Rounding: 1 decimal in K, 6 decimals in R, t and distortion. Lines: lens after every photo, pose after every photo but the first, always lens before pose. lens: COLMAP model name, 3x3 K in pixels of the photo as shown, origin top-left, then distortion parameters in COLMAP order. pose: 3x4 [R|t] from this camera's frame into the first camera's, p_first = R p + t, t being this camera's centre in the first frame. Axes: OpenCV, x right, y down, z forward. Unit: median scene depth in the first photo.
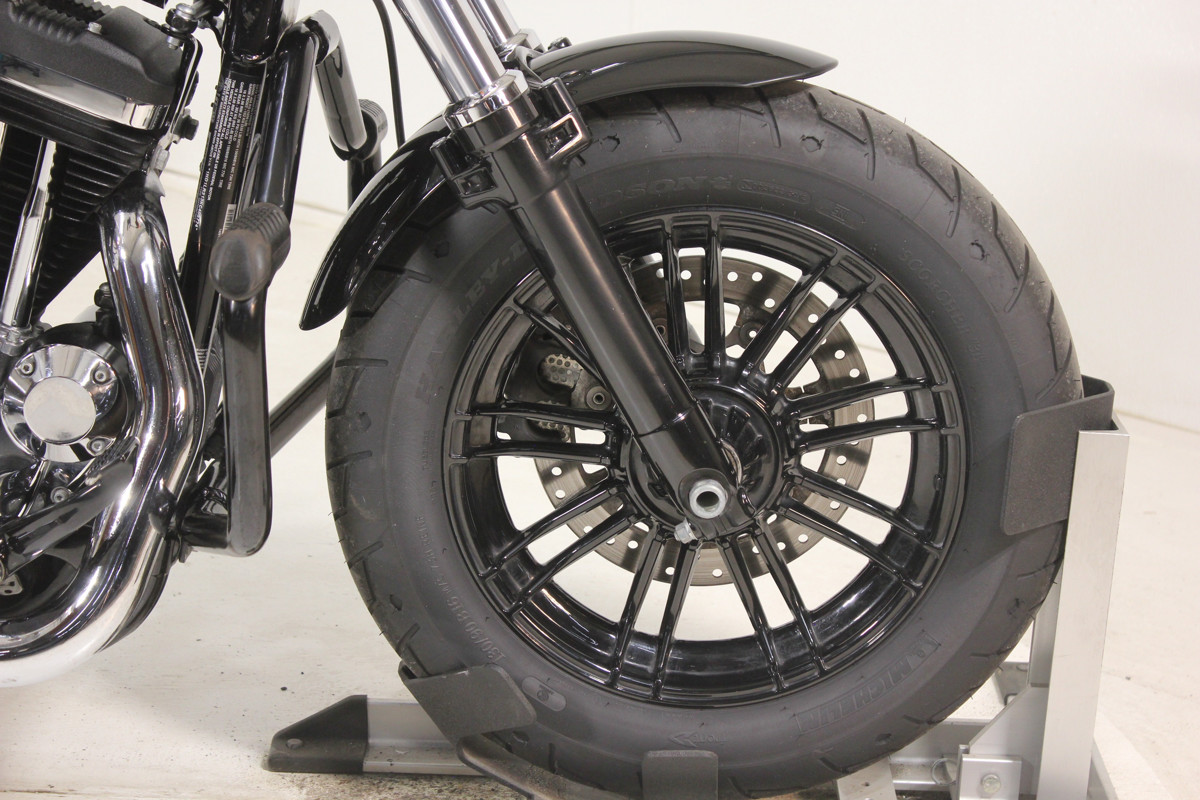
lens RADIAL K [[2563.5, 0, 600.0], [0, 2563.5, 400.0], [0, 0, 1]] dist [0.056030, 0.042387]
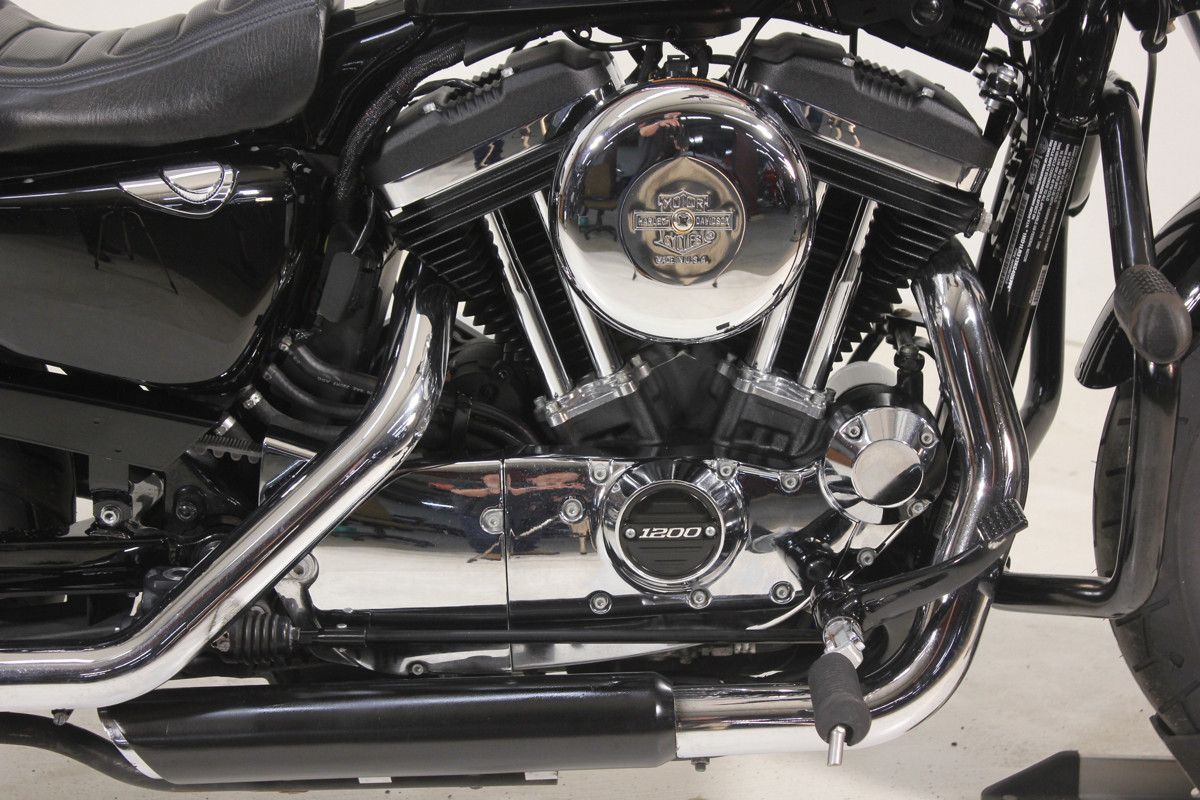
lens RADIAL K [[2563.5, 0, 600.0], [0, 2563.5, 400.0], [0, 0, 1]] dist [0.056030, 0.042387]
pose [[0.999639, -0.013507, 0.023231, -0.335594], [0.013794, 0.999830, -0.012252, -0.013415], [-0.023062, 0.012568, 0.999655, 0.000401]]
